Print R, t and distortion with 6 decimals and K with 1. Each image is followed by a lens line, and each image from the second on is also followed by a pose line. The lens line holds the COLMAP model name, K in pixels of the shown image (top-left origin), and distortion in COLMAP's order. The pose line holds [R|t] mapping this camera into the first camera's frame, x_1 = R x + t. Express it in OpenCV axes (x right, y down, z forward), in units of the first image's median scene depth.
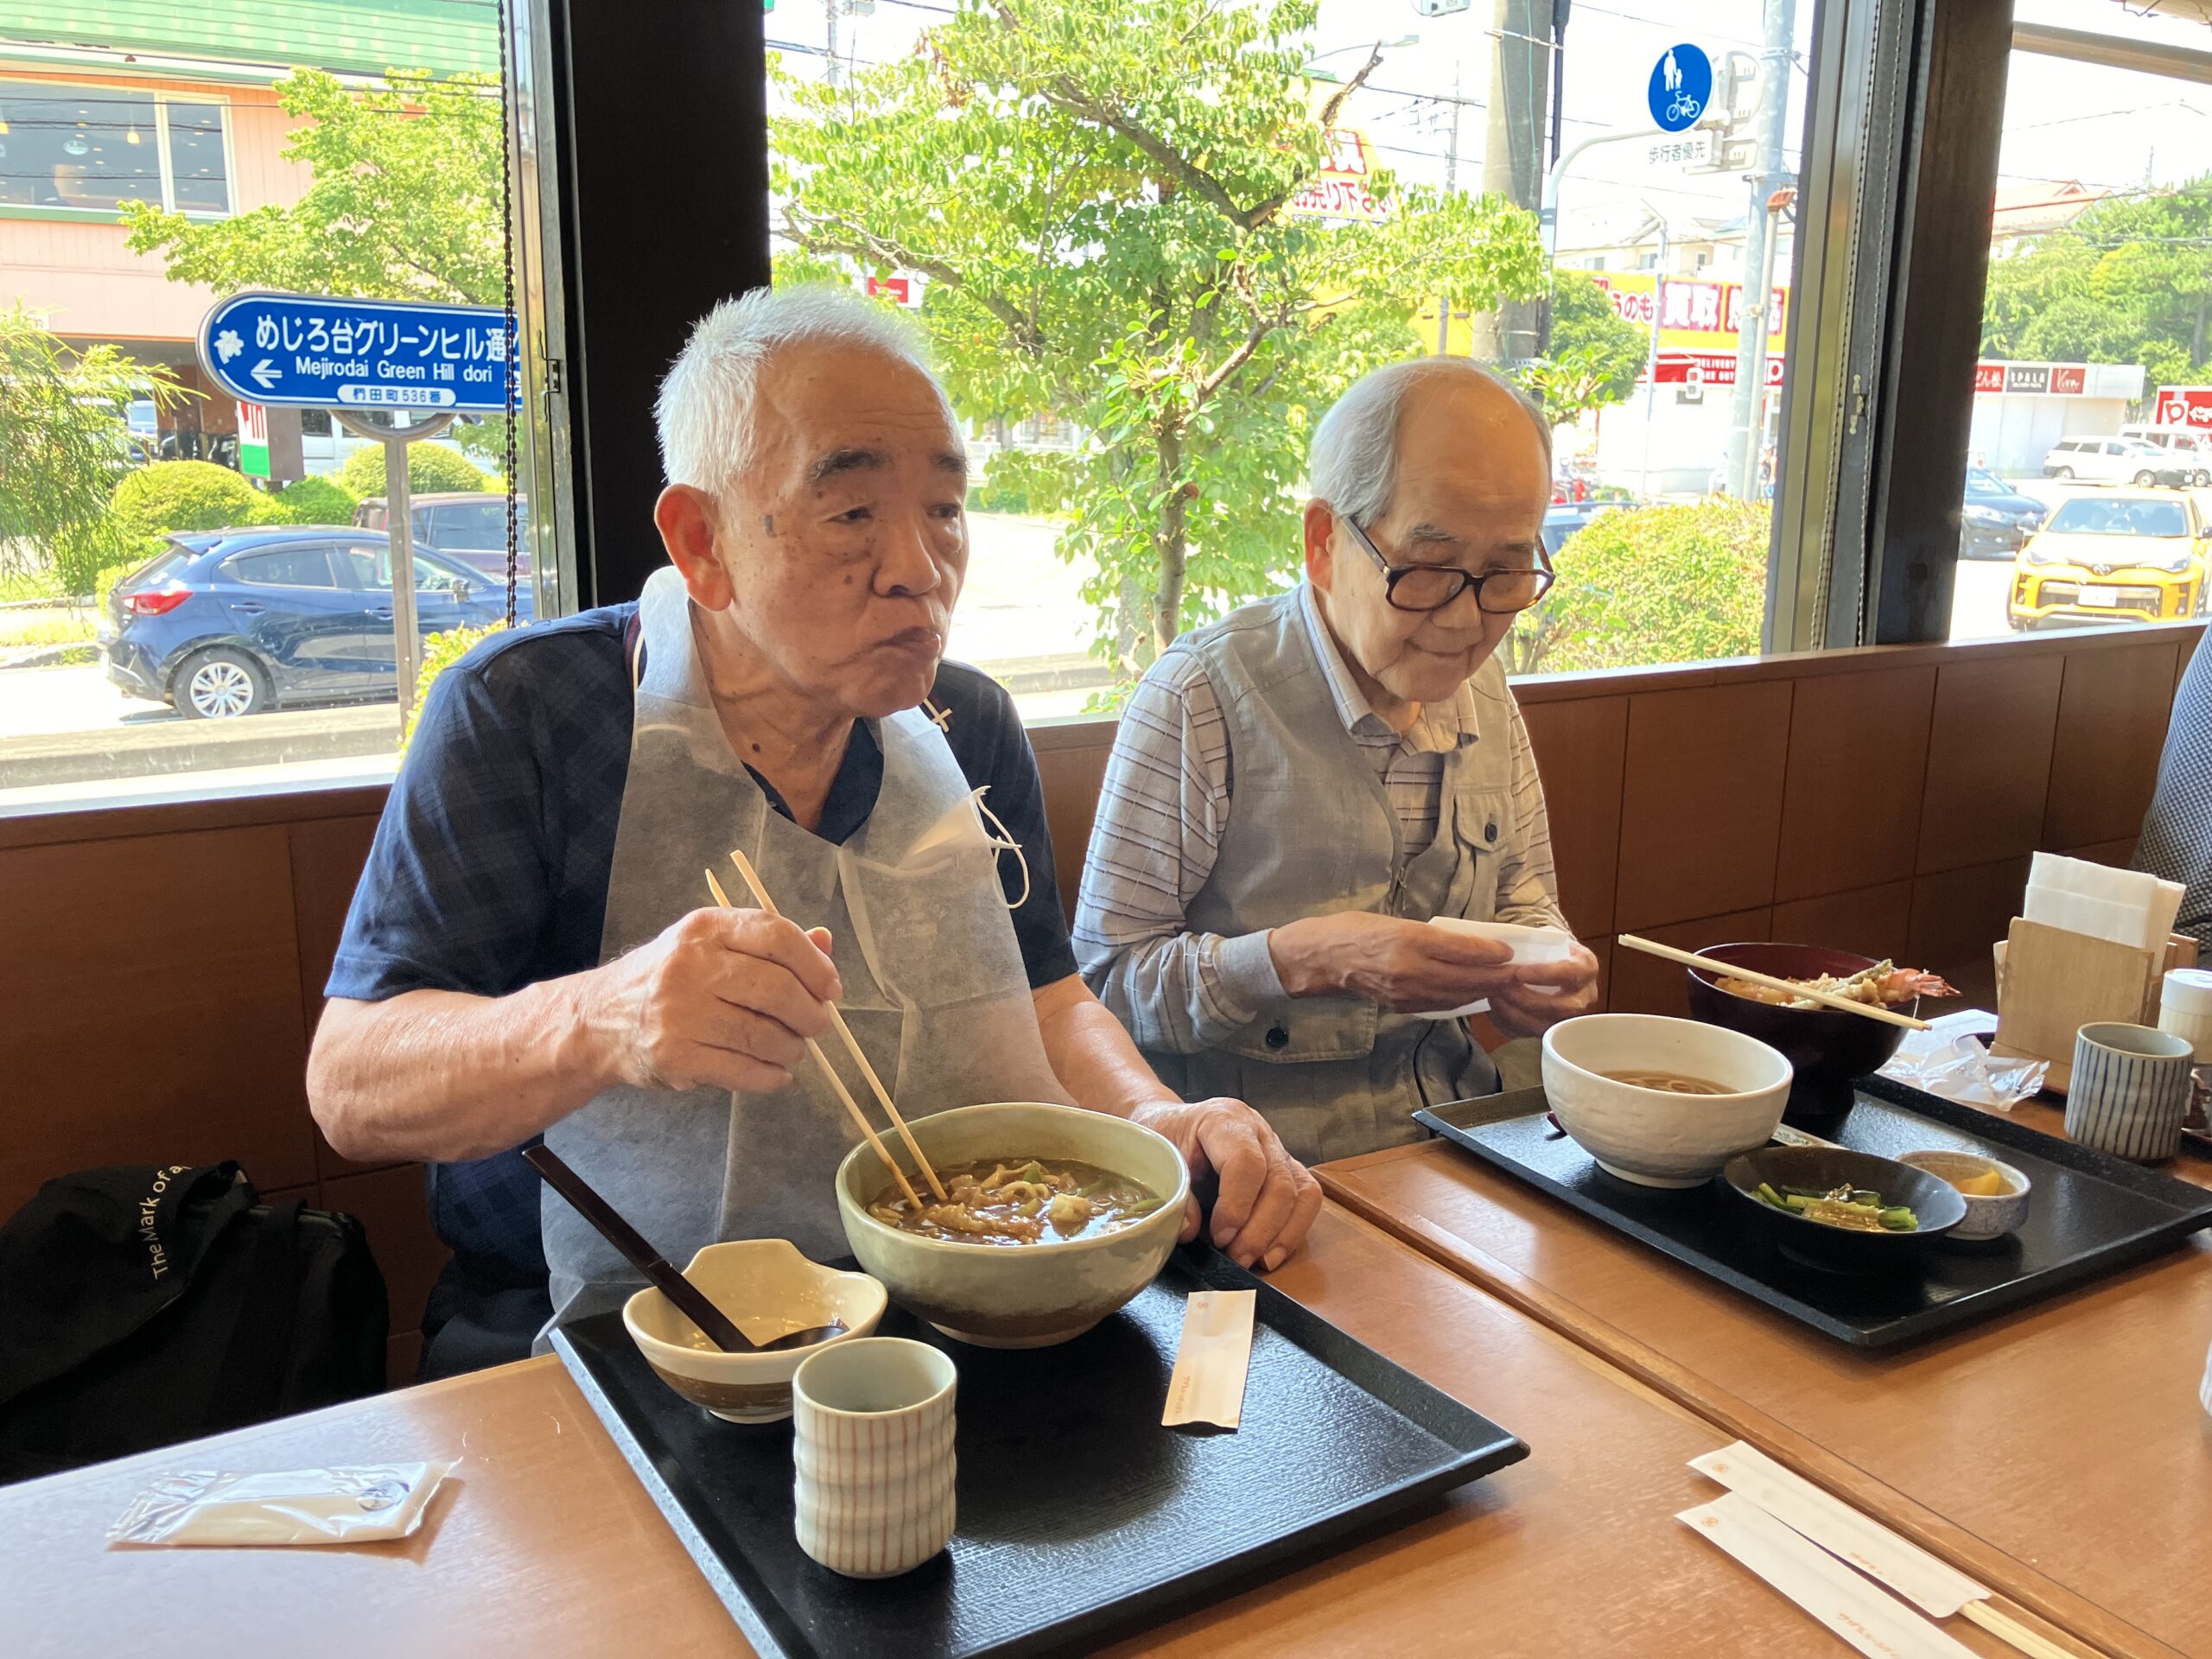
lens RADIAL K [[1764.3, 0, 1079.3], [0, 1764.3, 830.4], [0, 0, 1]] dist [0.005508, -0.106667]
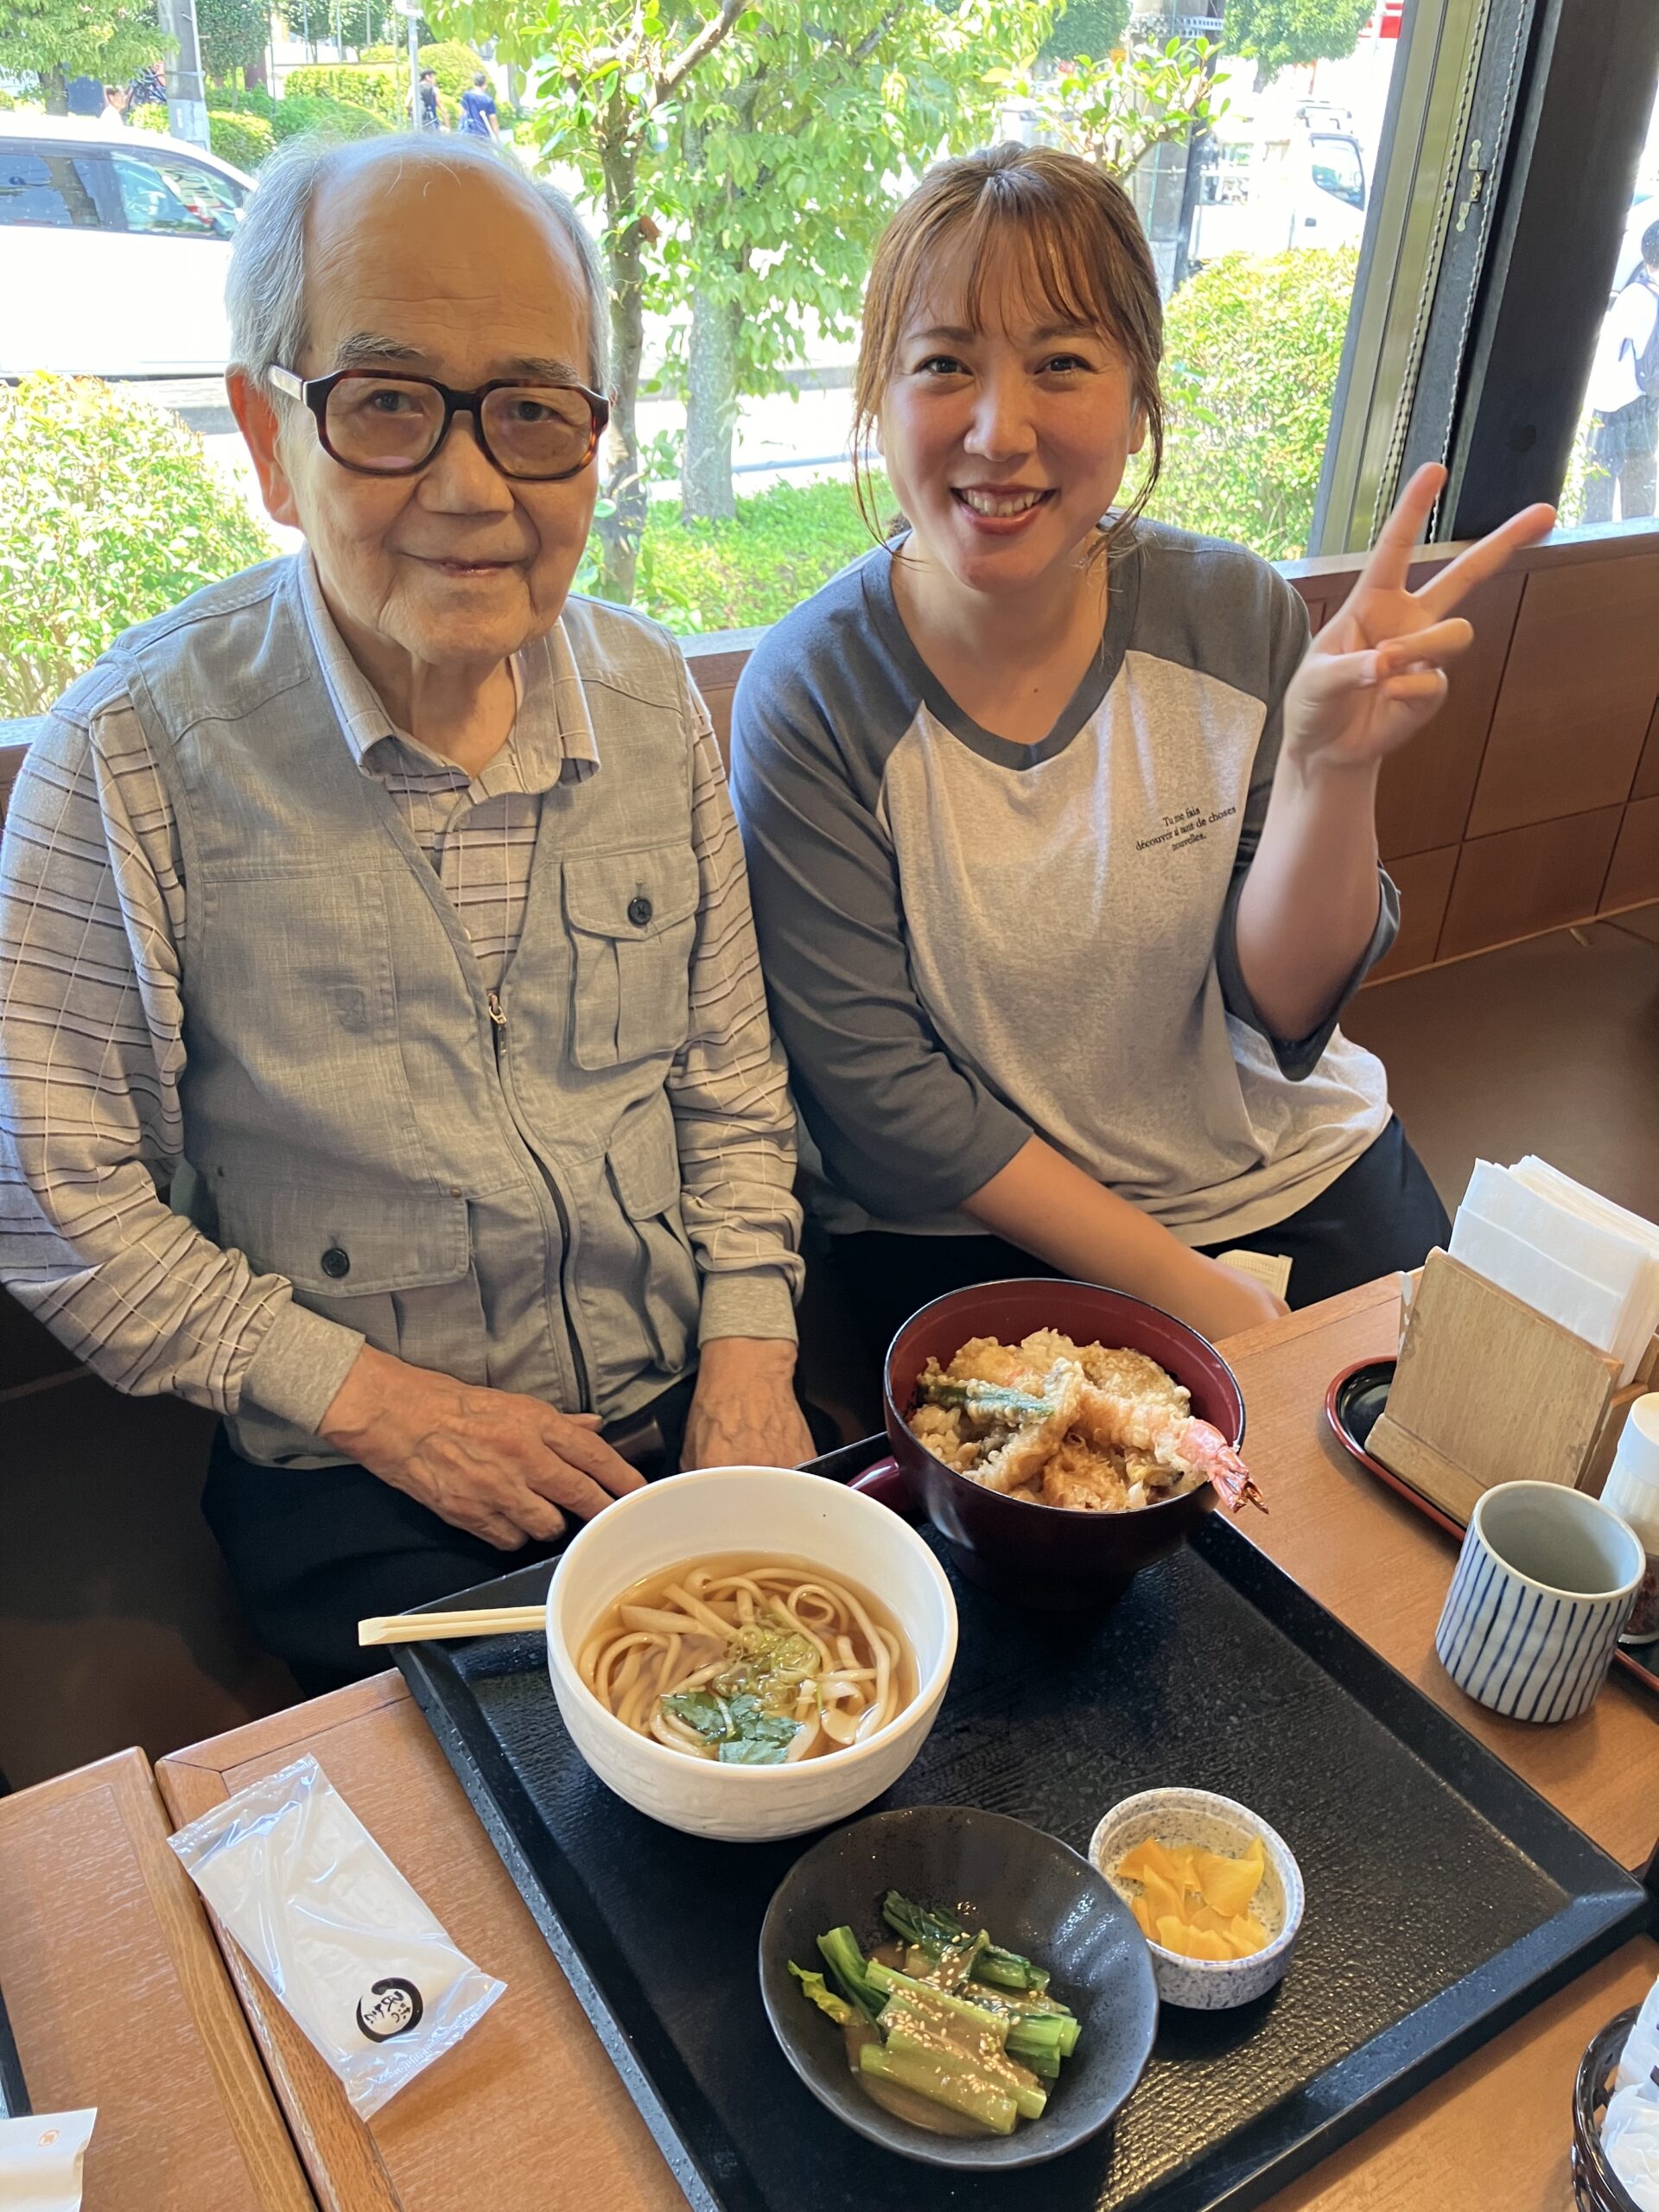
lens RADIAL K [[1800.5, 0, 829.5], [0, 1800.5, 1106.0], [0, 0, 1]] dist [0.000535, -0.002868]
pose [[0.997573, 0.015618, 0.067861, 0.085989], [-0.034979, 0.955043, 0.294395, -0.056816], [-0.060212, -0.296054, 0.953271, 0.128577]]
